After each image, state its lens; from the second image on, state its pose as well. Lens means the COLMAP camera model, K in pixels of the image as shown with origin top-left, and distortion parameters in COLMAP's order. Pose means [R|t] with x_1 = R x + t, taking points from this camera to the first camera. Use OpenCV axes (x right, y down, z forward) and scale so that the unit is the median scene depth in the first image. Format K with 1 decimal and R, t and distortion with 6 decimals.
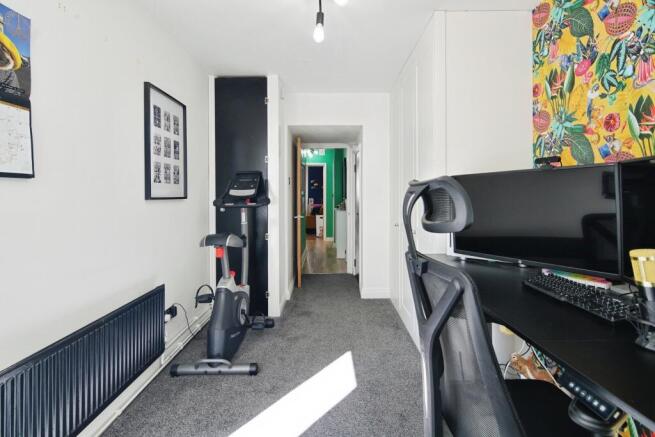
lens RADIAL K [[324.1, 0, 327.5], [0, 324.1, 218.5], [0, 0, 1]] dist [-0.001469, -0.000420]
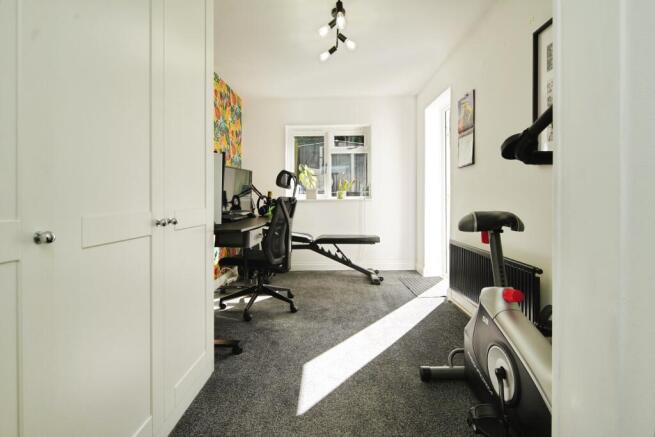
lens RADIAL K [[324.1, 0, 327.5], [0, 324.1, 218.5], [0, 0, 1]] dist [-0.001469, -0.000420]
pose [[-0.999998, -0.001023, 0.001904, 0.020481], [-0.000802, 0.993618, 0.112791, -0.005603], [-0.002007, 0.112789, -0.993617, 1.836583]]
